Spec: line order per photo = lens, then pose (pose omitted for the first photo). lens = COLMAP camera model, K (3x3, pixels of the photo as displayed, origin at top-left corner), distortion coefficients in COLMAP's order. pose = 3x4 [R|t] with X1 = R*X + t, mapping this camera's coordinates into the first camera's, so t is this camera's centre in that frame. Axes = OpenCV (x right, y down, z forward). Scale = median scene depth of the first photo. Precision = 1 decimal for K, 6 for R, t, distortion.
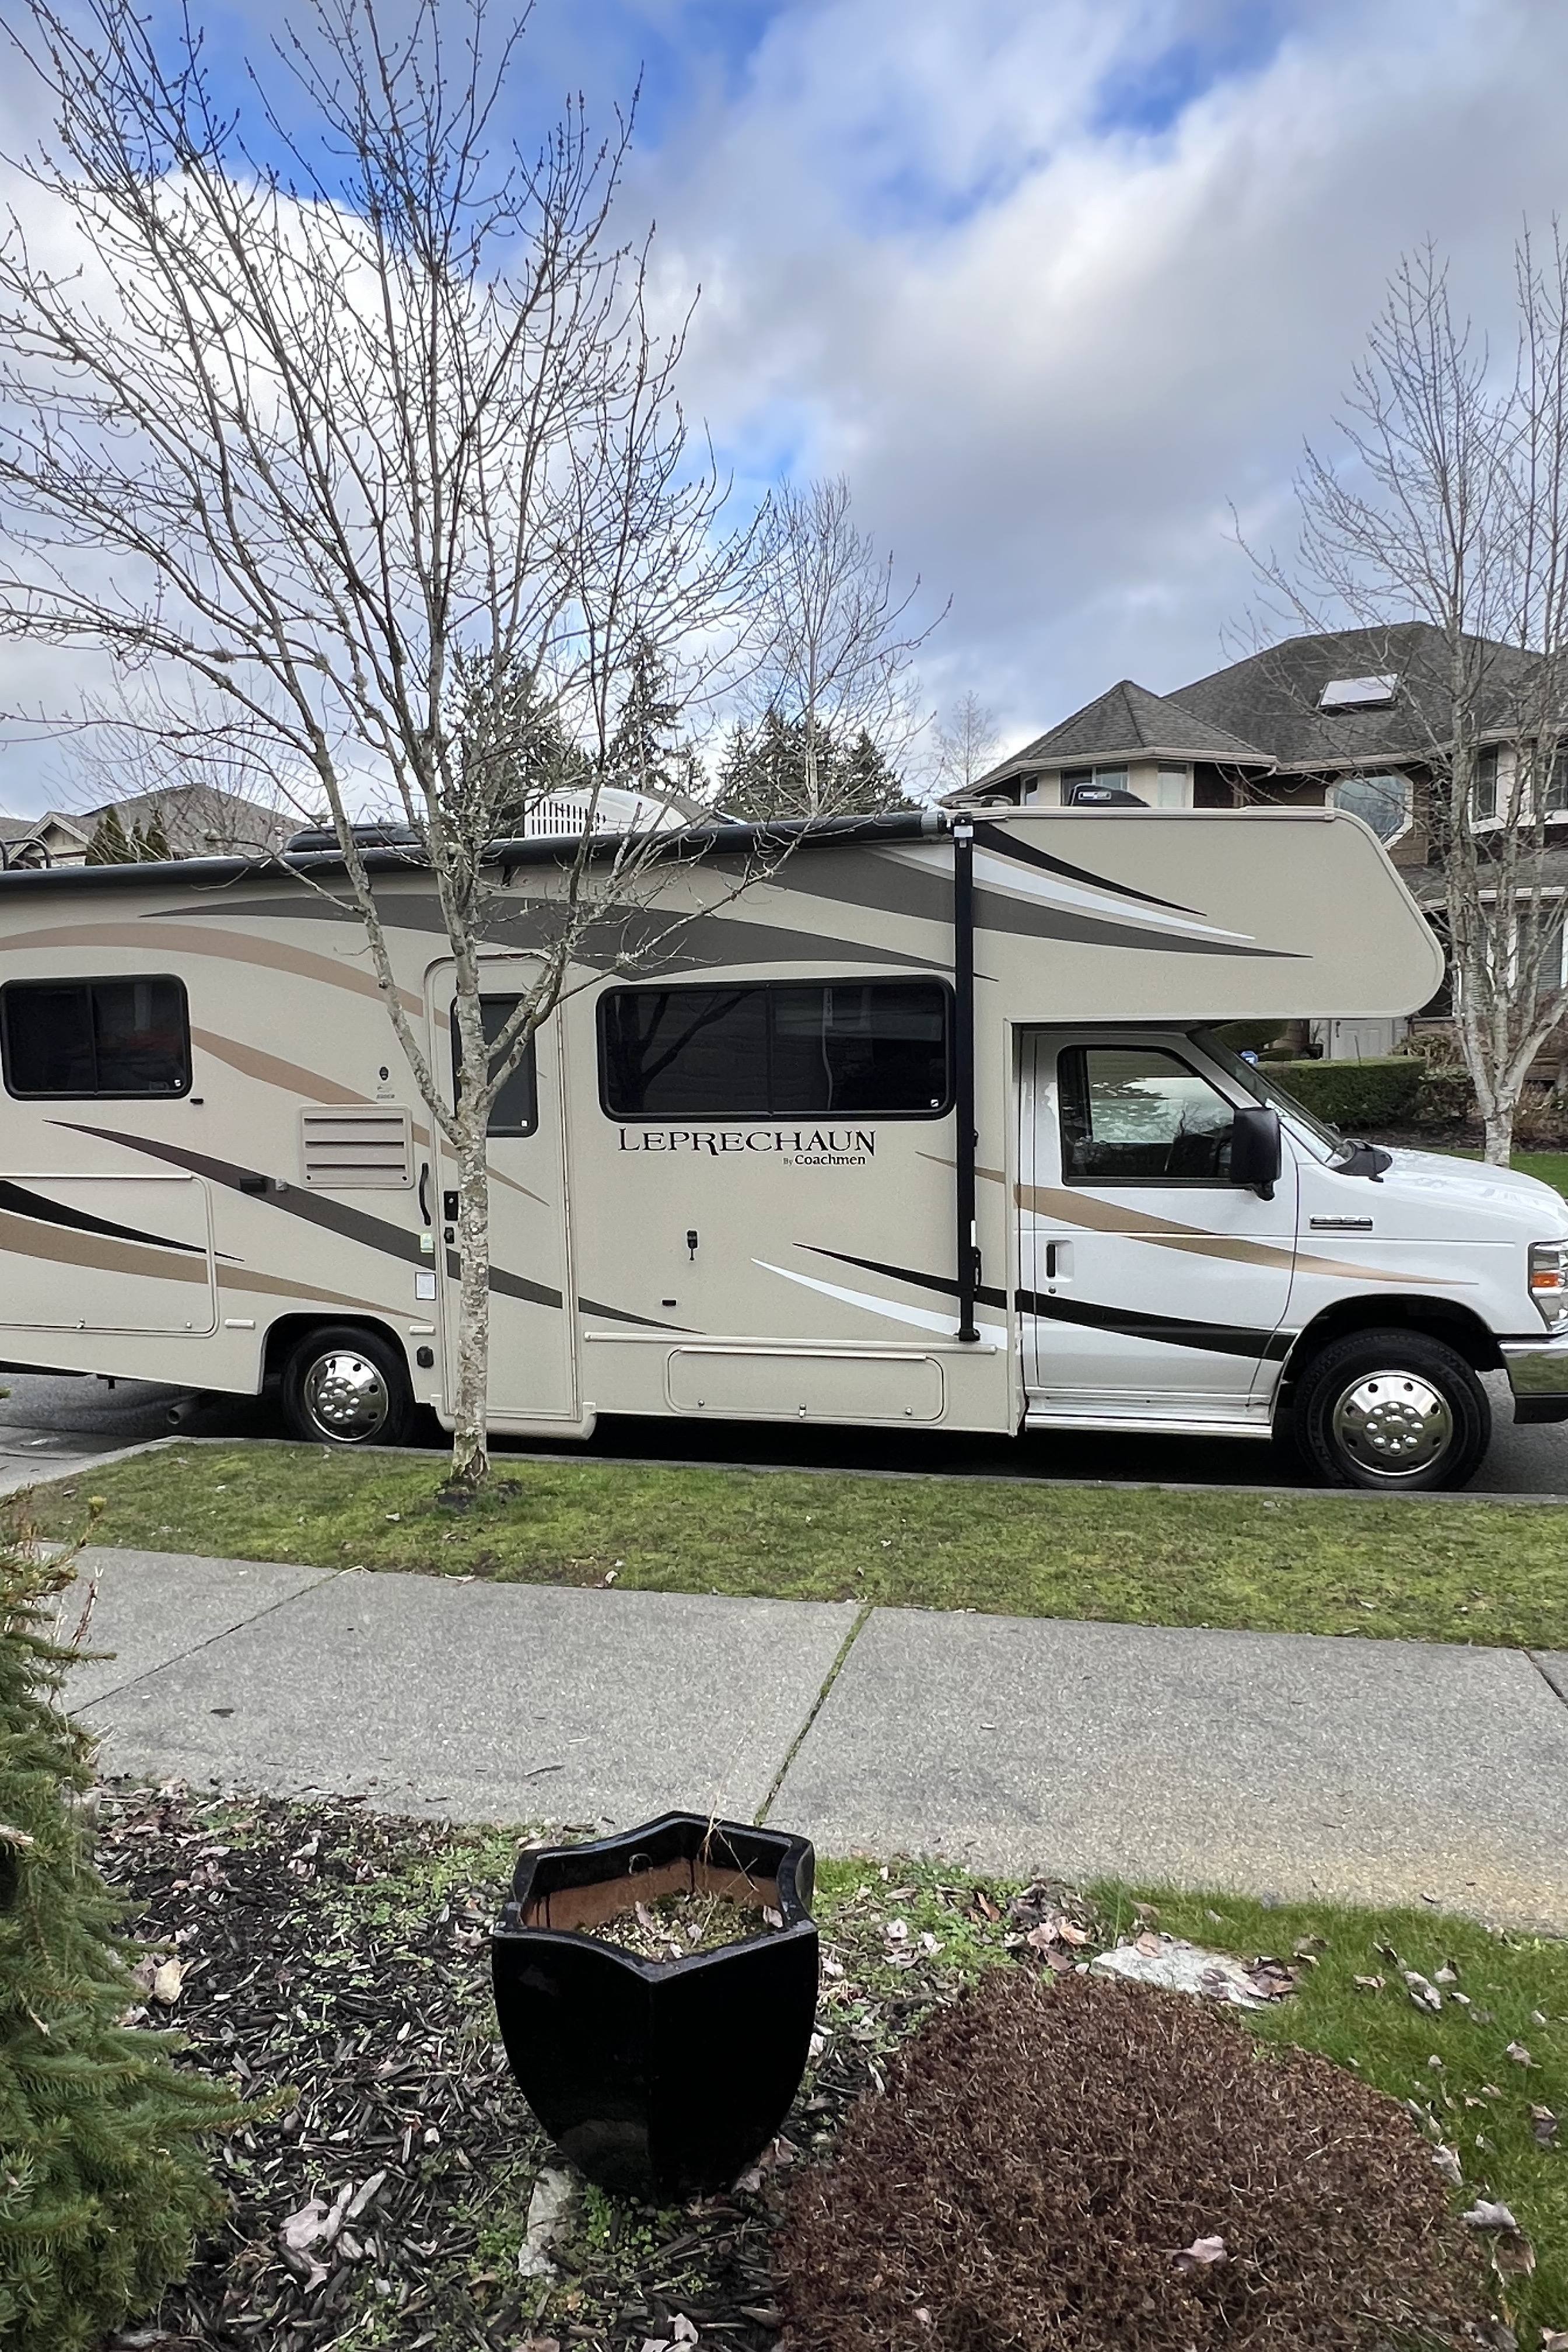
lens RADIAL K [[1411.2, 0, 794.5], [0, 1411.2, 1179.2], [0, 0, 1]] dist [-0.005700, 0.000929]
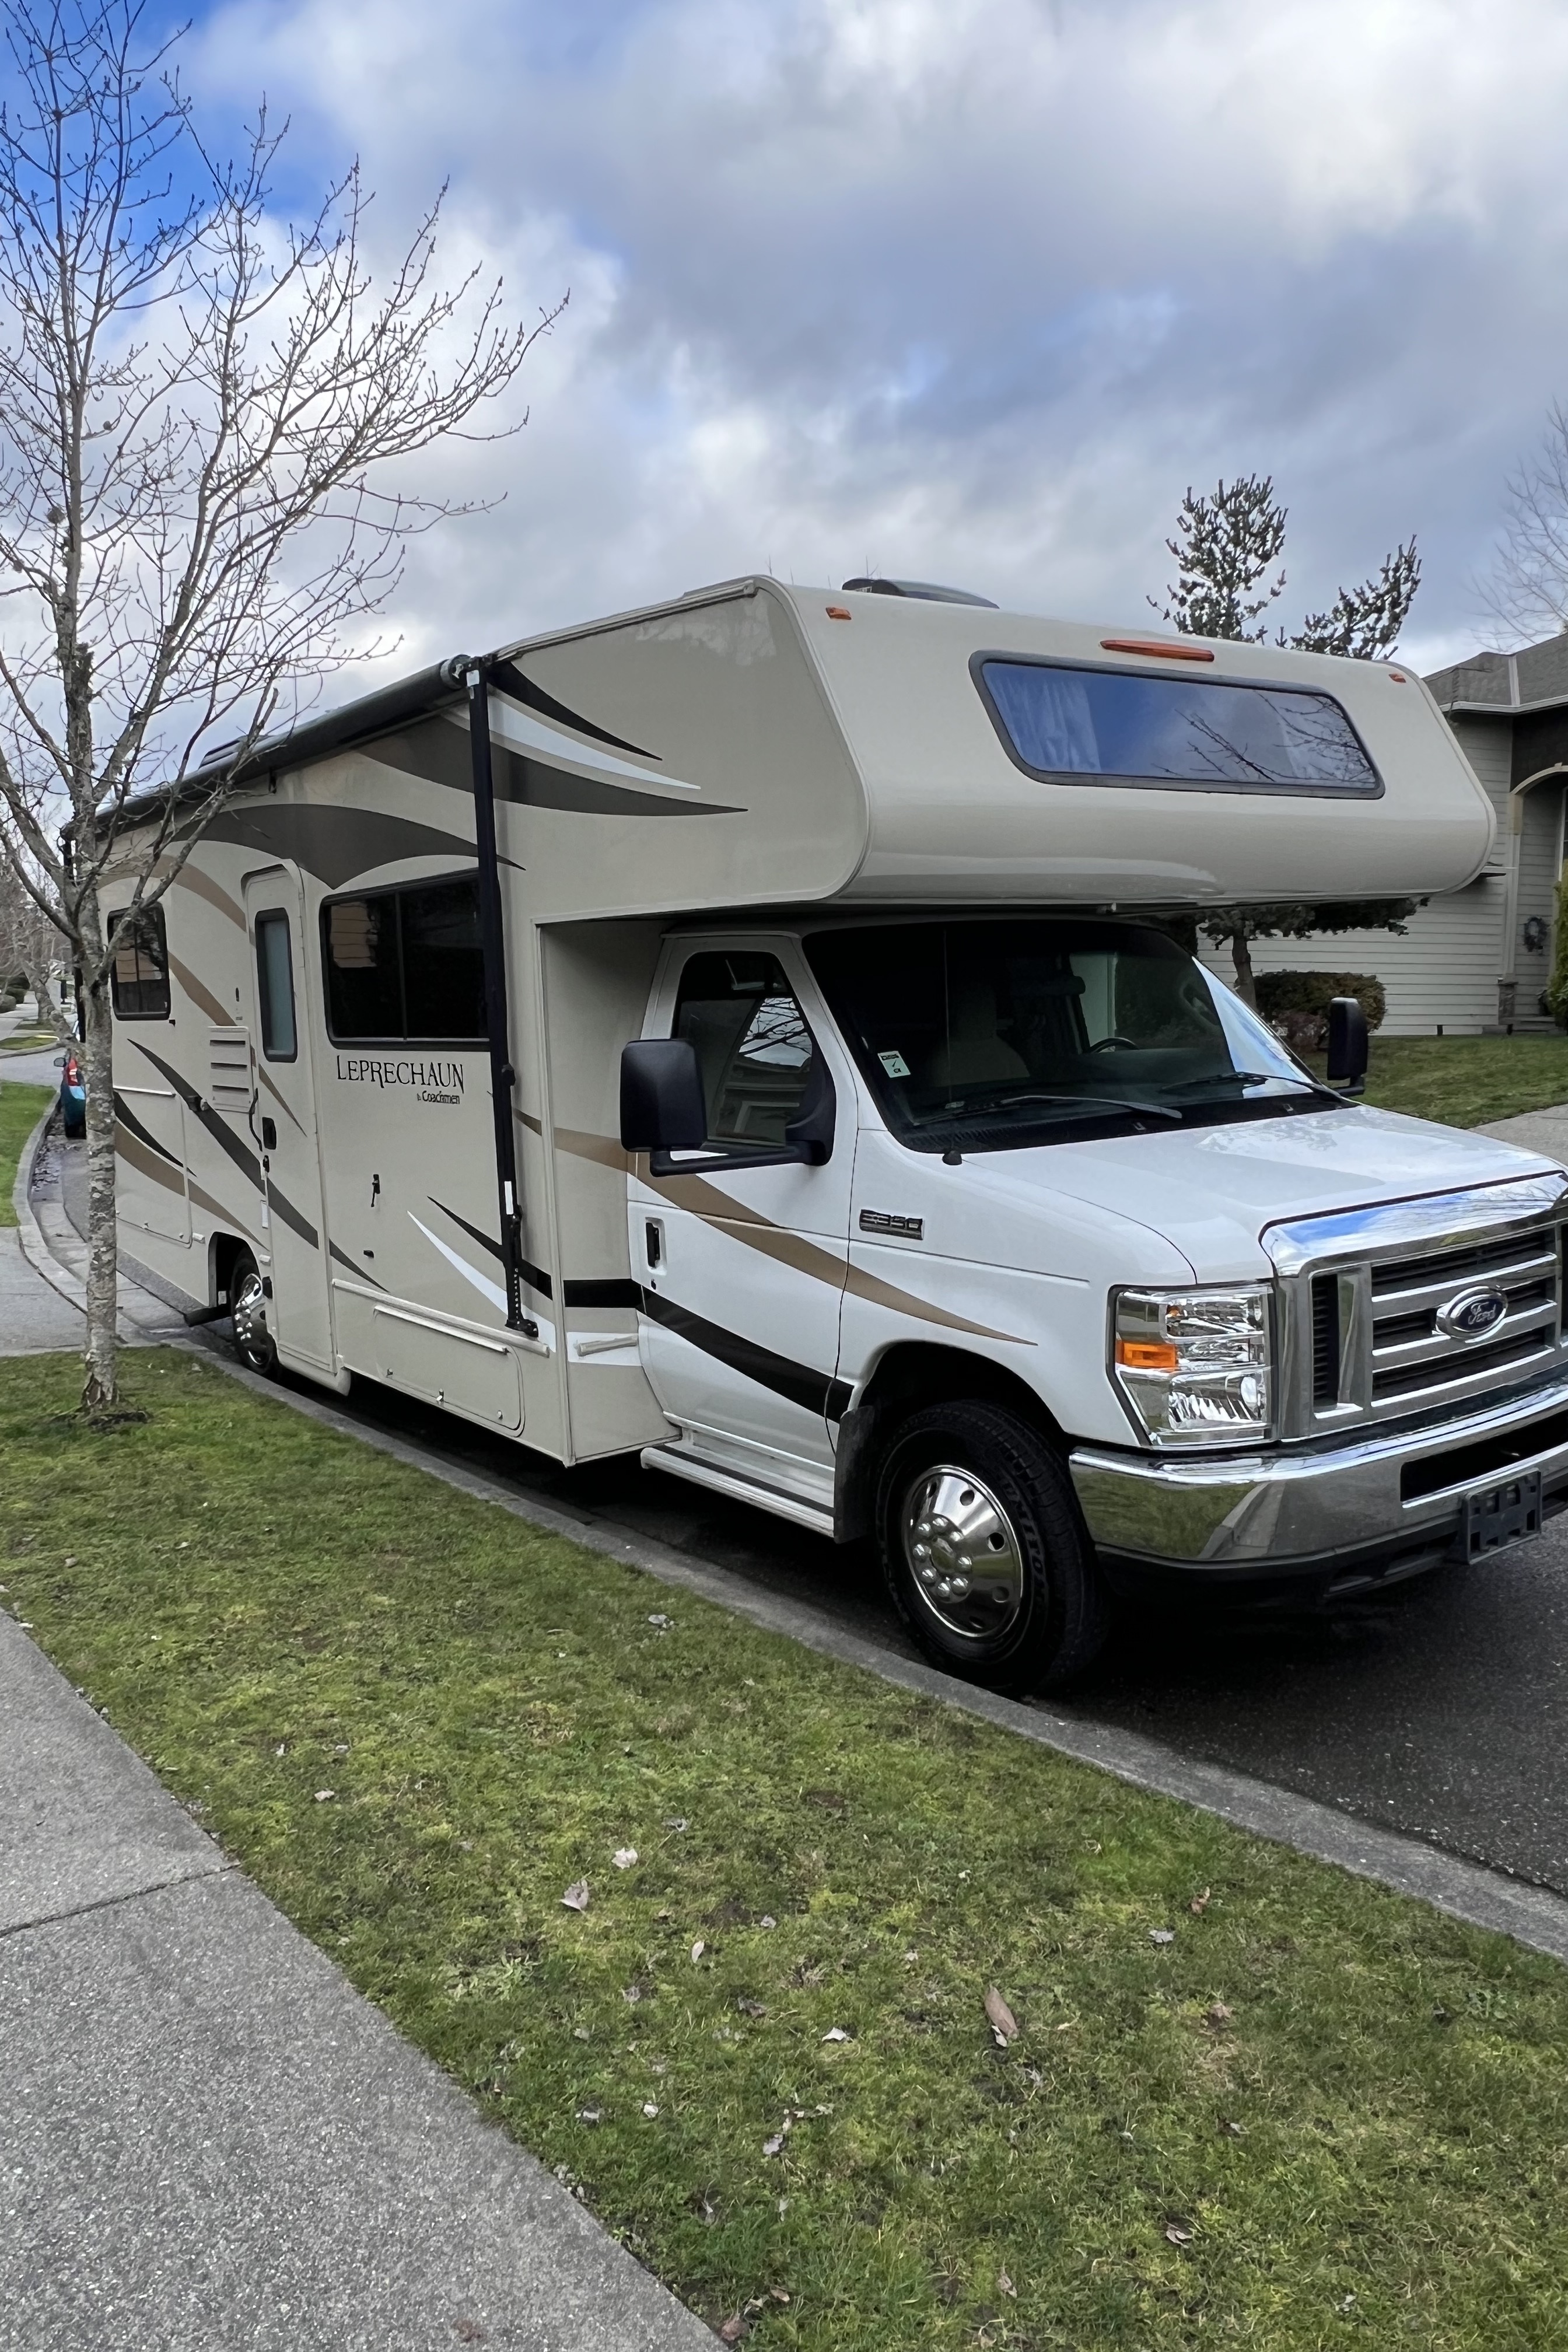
lens RADIAL K [[1616.1, 0, 706.3], [0, 1616.1, 1168.2], [0, 0, 1]] dist [-0.005478, -0.006358]
pose [[0.780052, 0.063018, -0.622534, 0.766451], [-0.046626, 0.998004, 0.042602, -0.020531], [0.623976, -0.004206, 0.781432, 0.373848]]
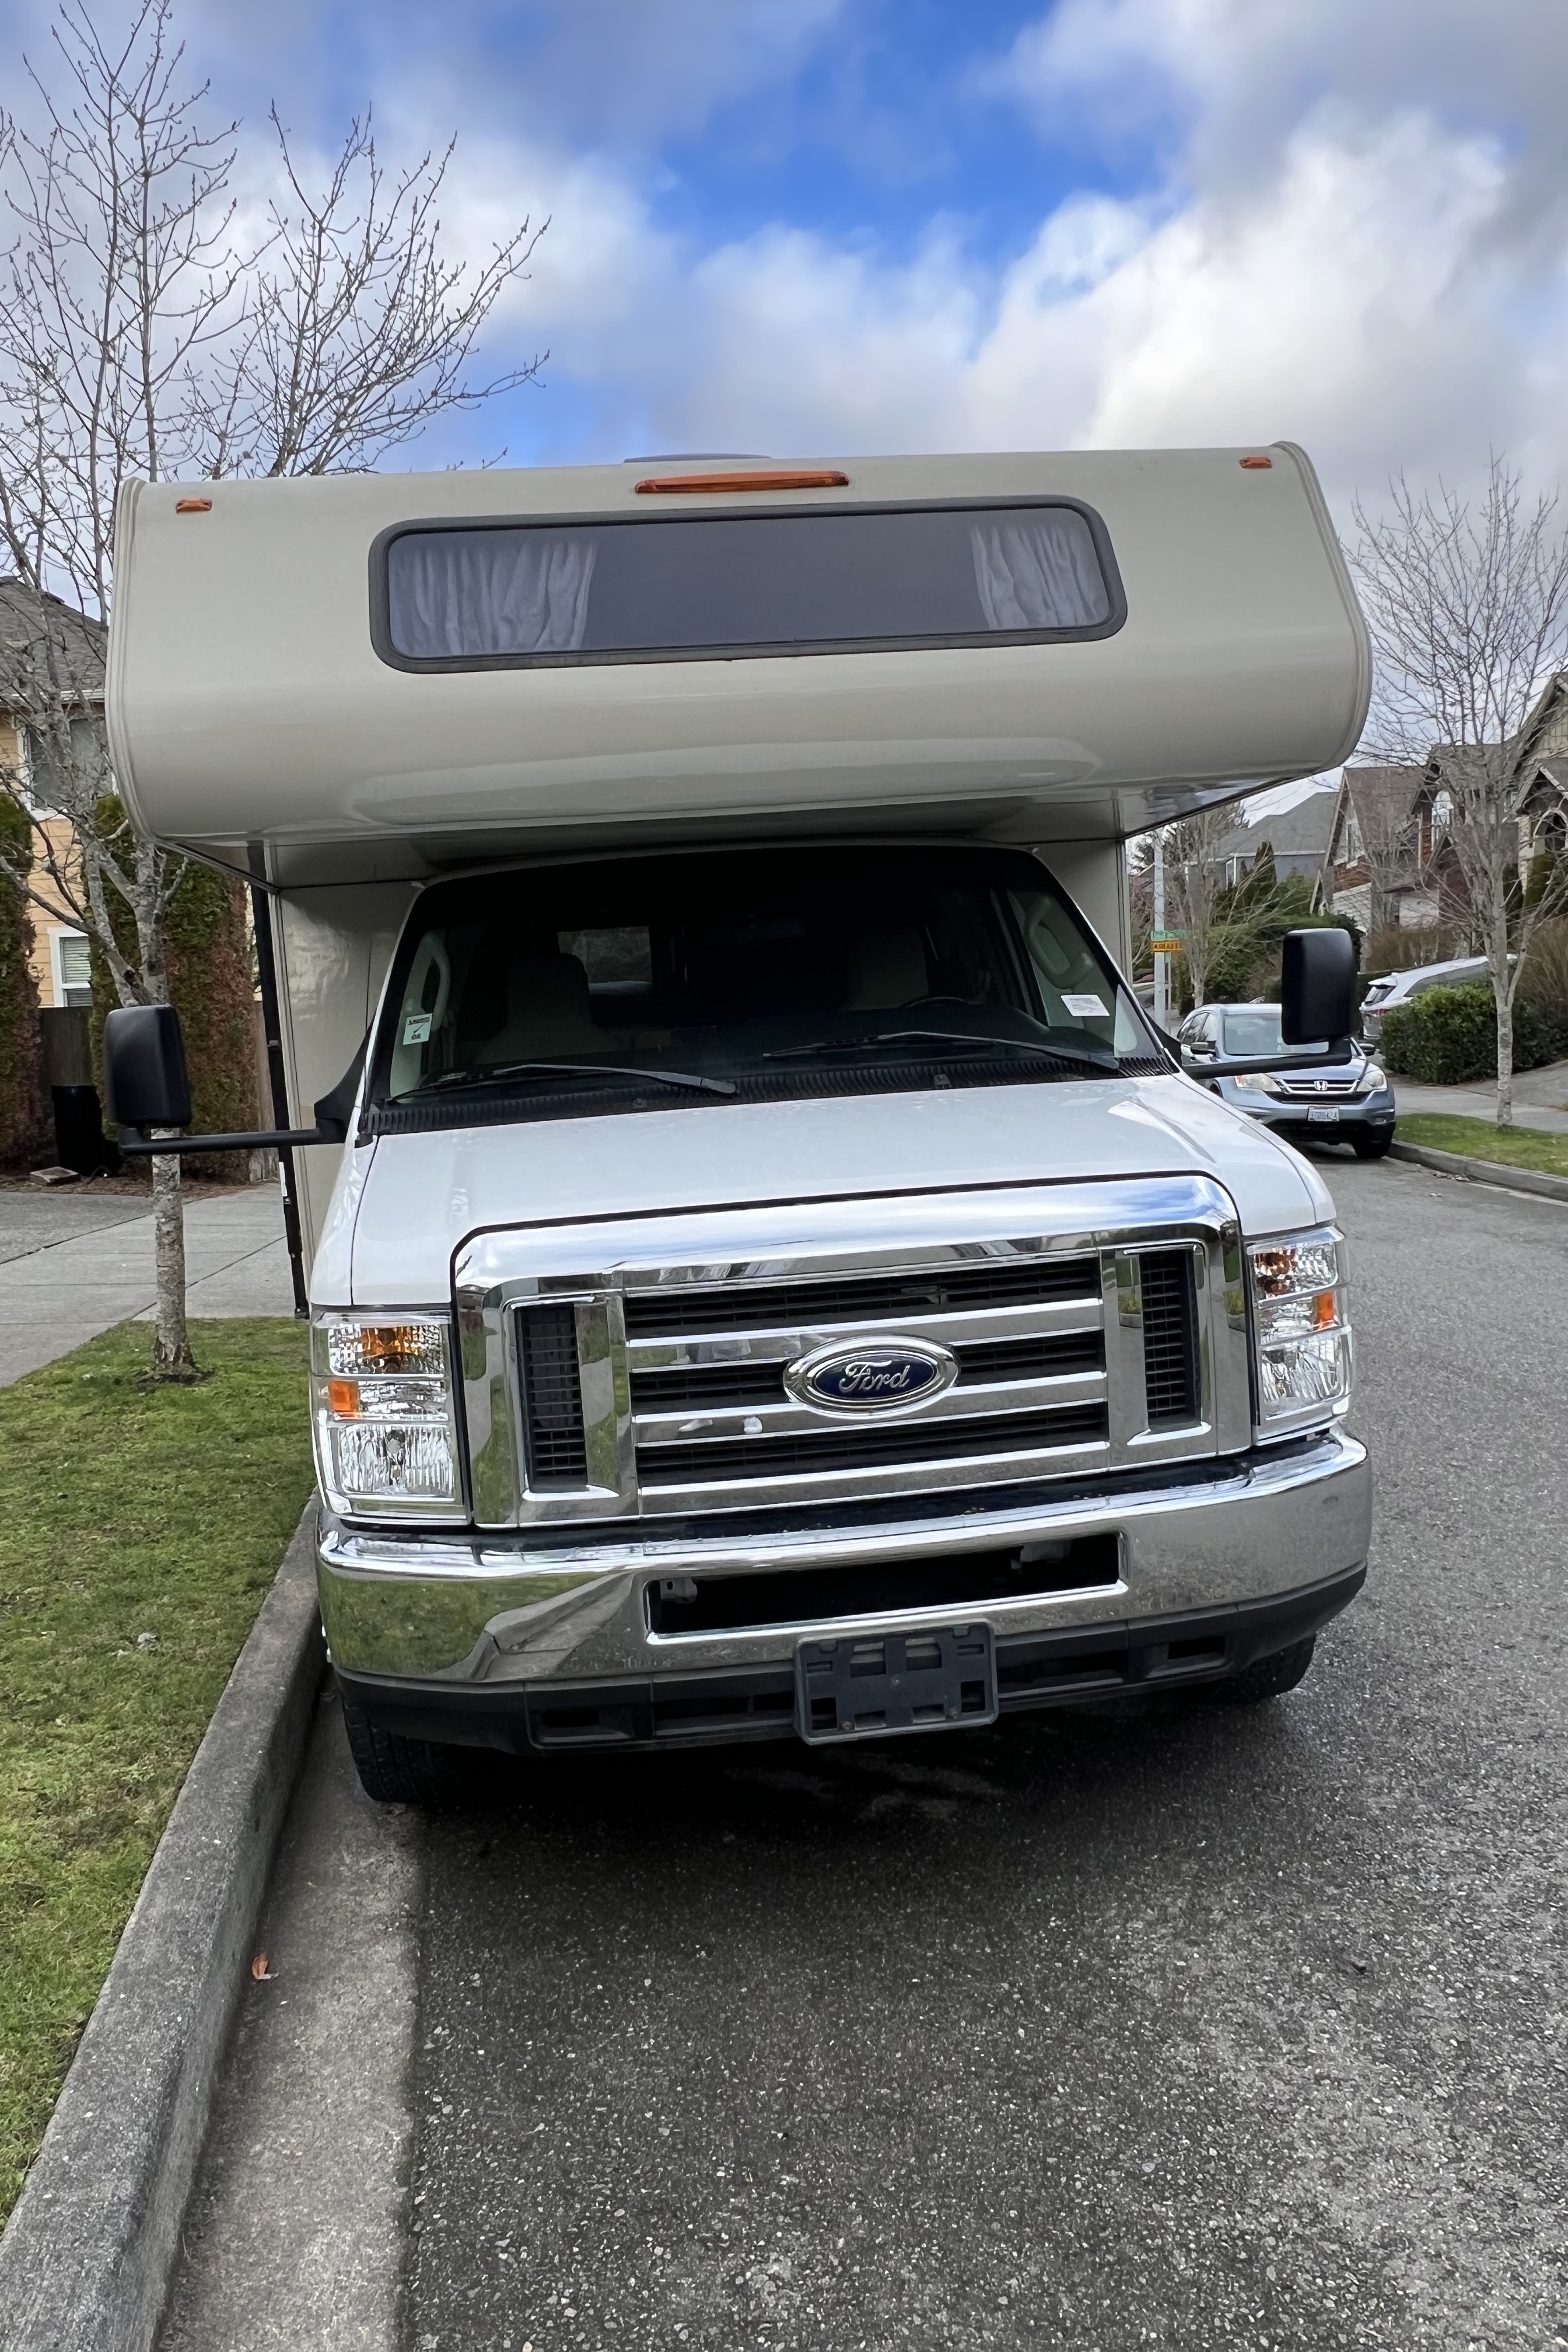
lens RADIAL K [[1616.1, 0, 765.6], [0, 1616.1, 1170.6], [0, 0, 1]] dist [-0.005478, -0.006358]
pose [[0.381401, 0.081475, -0.920812, 0.999277], [-0.030321, 0.996675, 0.075629, -0.036974], [0.923912, -0.000925, 0.382603, 0.888713]]
